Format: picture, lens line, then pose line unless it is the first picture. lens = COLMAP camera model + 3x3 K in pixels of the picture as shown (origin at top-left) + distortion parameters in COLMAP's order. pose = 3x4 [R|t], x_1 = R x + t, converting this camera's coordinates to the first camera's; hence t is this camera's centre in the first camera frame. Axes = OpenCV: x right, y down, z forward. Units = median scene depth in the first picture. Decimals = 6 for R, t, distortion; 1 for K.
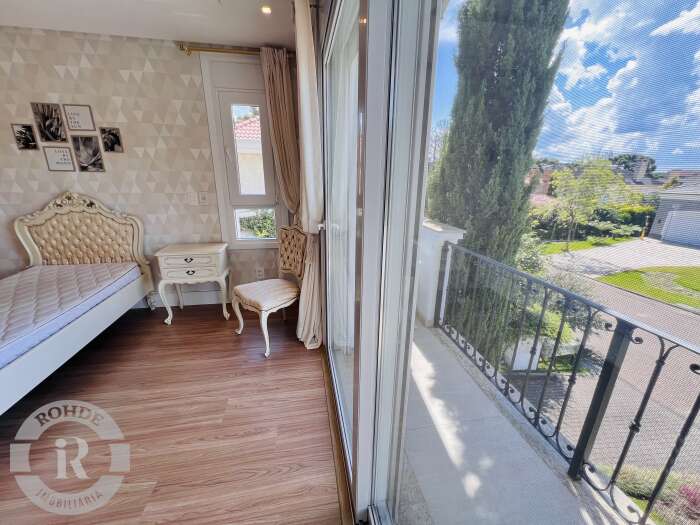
lens RADIAL K [[294.8, 0, 353.8], [0, 294.8, 268.9], [0, 0, 1]] dist [0.001189, -0.000699]
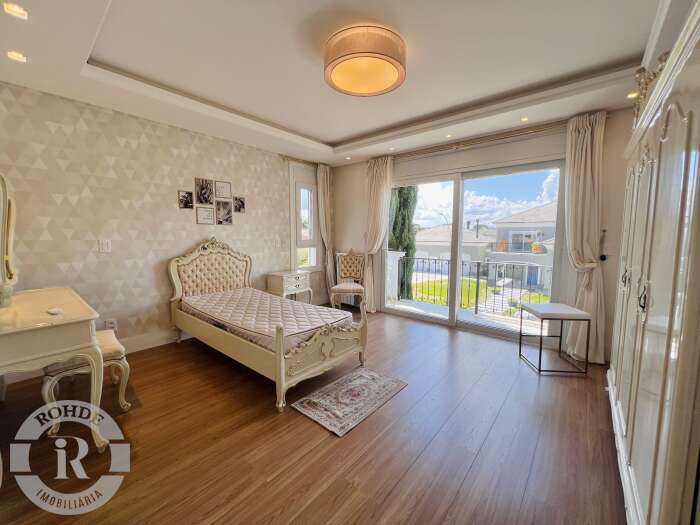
lens RADIAL K [[282.0, 0, 346.5], [0, 282.0, 262.0], [0, 0, 1]] dist [-0.007092, 0.001589]
pose [[0.779485, -0.069457, 0.622559, -1.313171], [0.192425, 0.972332, -0.132448, 0.138900], [-0.596134, 0.223038, 0.771283, -0.361054]]
